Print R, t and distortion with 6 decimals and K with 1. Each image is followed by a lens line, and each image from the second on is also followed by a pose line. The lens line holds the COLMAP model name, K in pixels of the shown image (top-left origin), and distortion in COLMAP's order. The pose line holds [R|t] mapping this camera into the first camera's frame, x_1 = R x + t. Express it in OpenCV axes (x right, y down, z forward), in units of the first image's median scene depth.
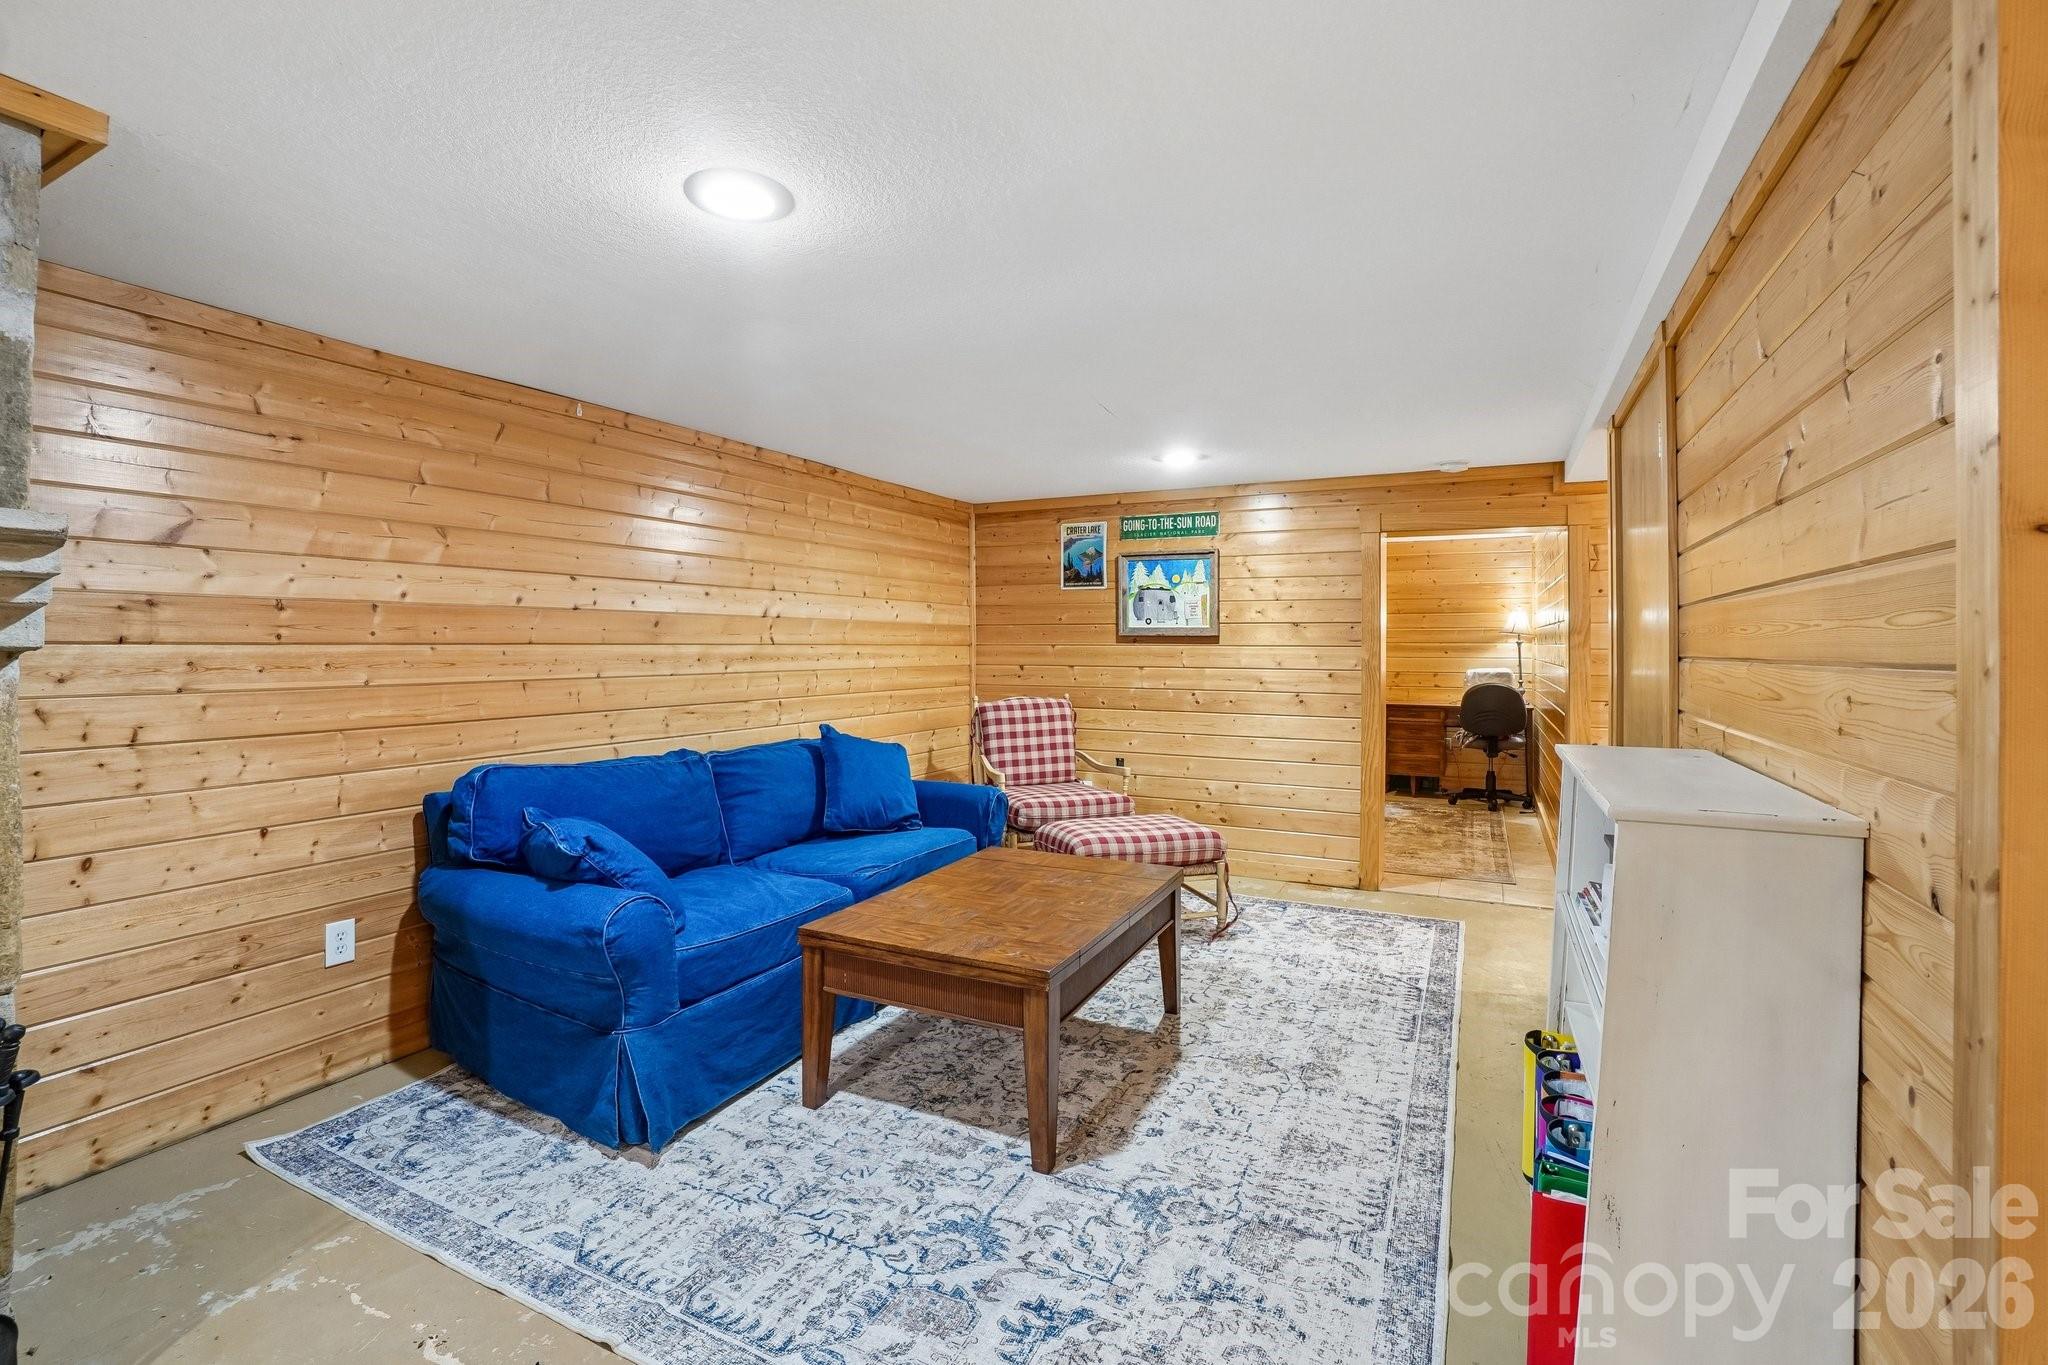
lens RADIAL K [[906.5, 0, 1021.9], [0, 906.5, 640.1], [0, 0, 1]] dist [-0.052987, 0.016698]
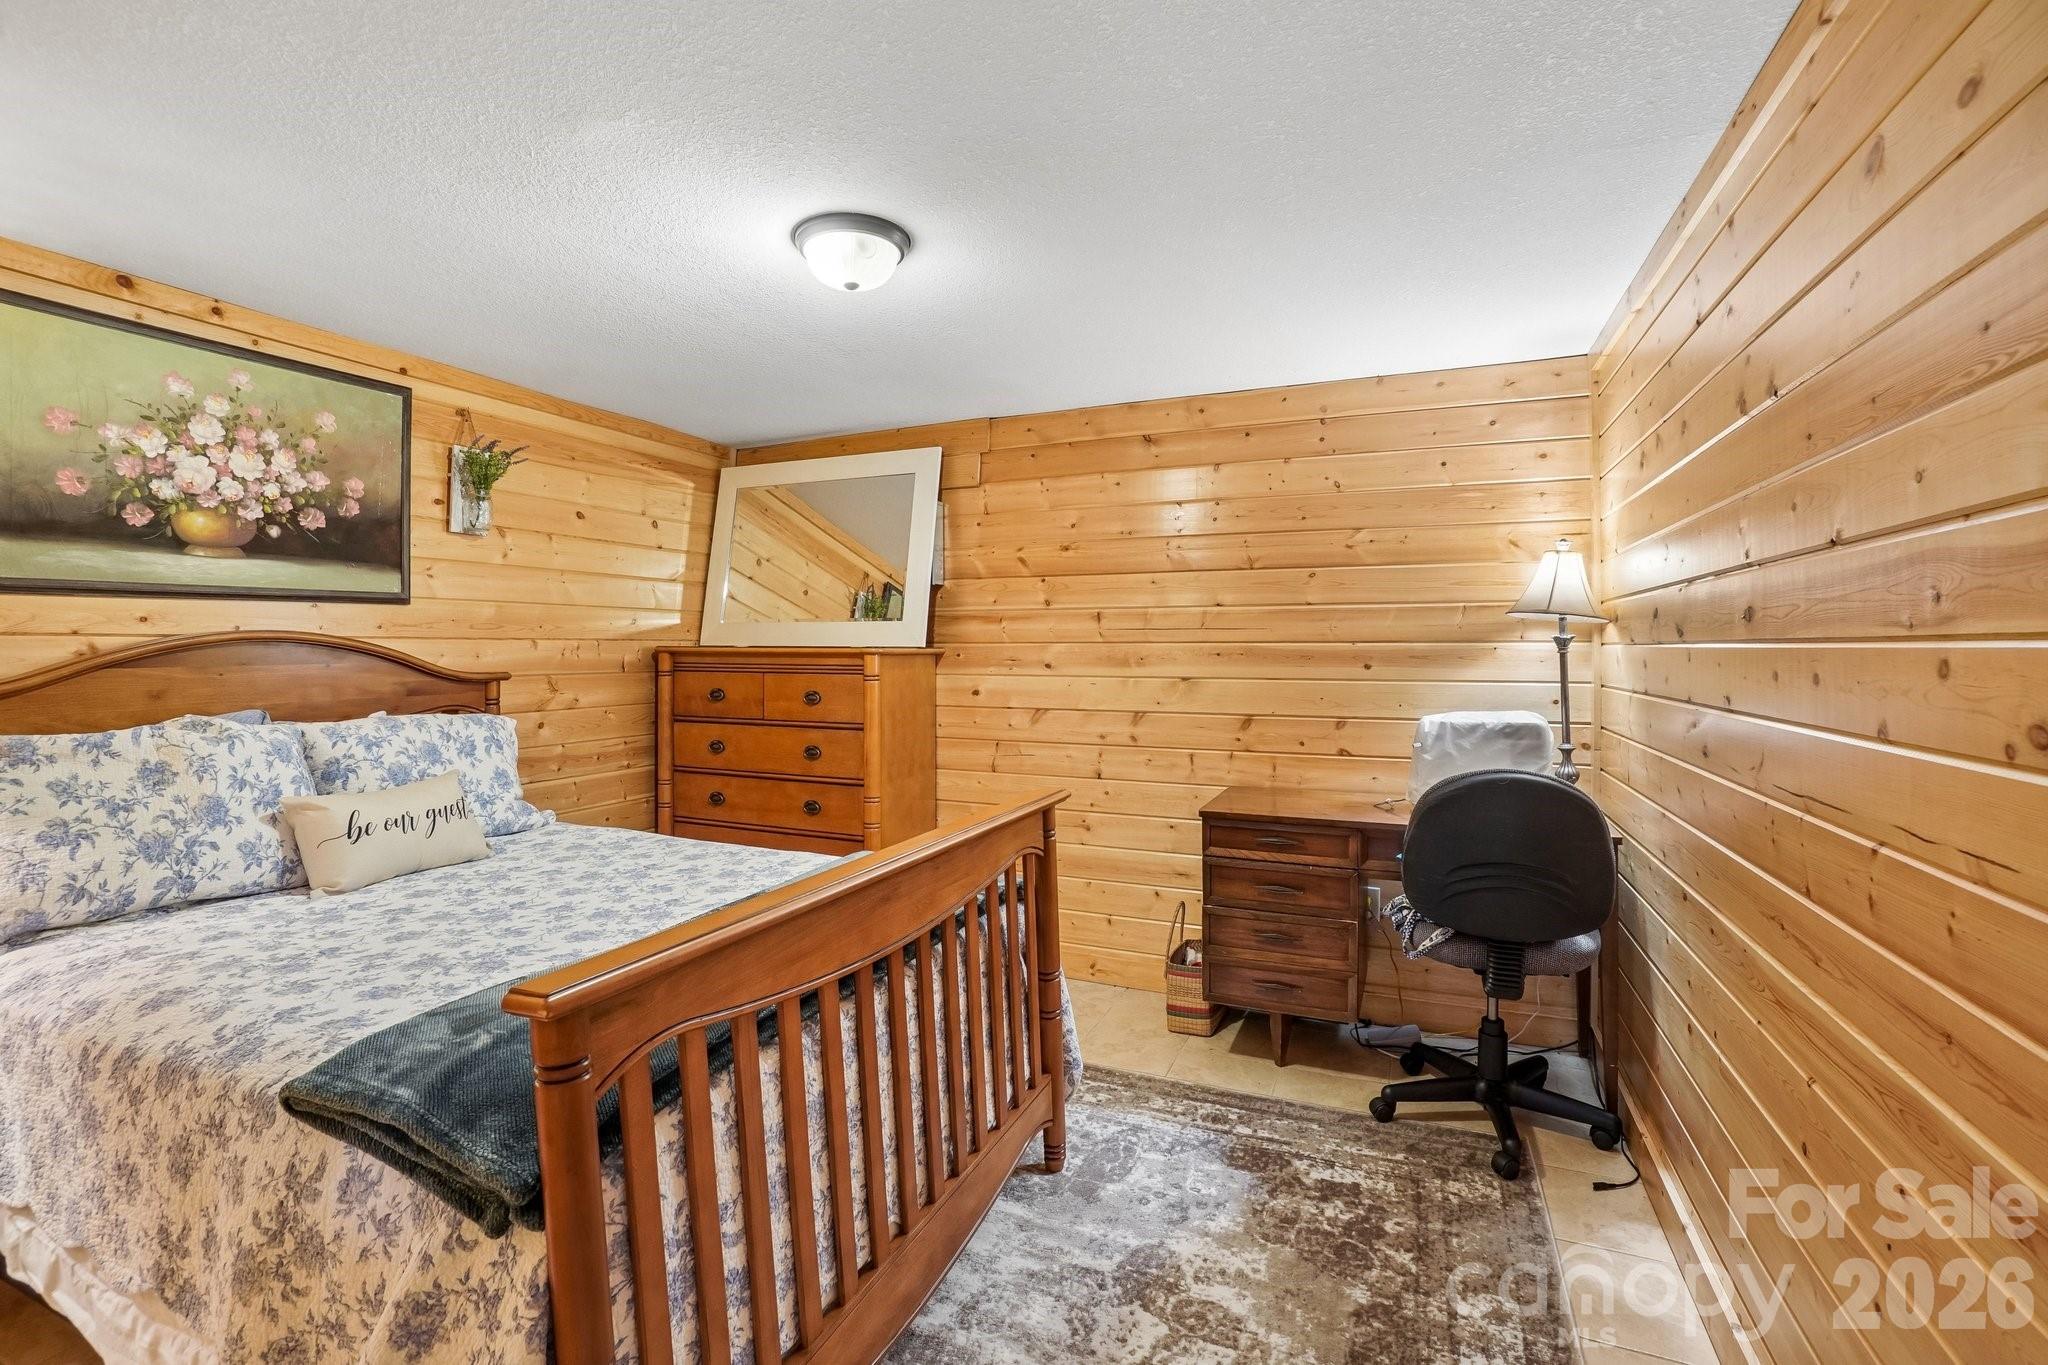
lens RADIAL K [[906.5, 0, 1022.0], [0, 906.5, 661.8], [0, 0, 1]] dist [-0.052987, 0.016698]
pose [[0.997606, -0.004387, 0.069014, 0.309865], [0.003291, 0.999867, 0.015995, 0.005218], [-0.069075, -0.015730, 0.997487, 0.648175]]
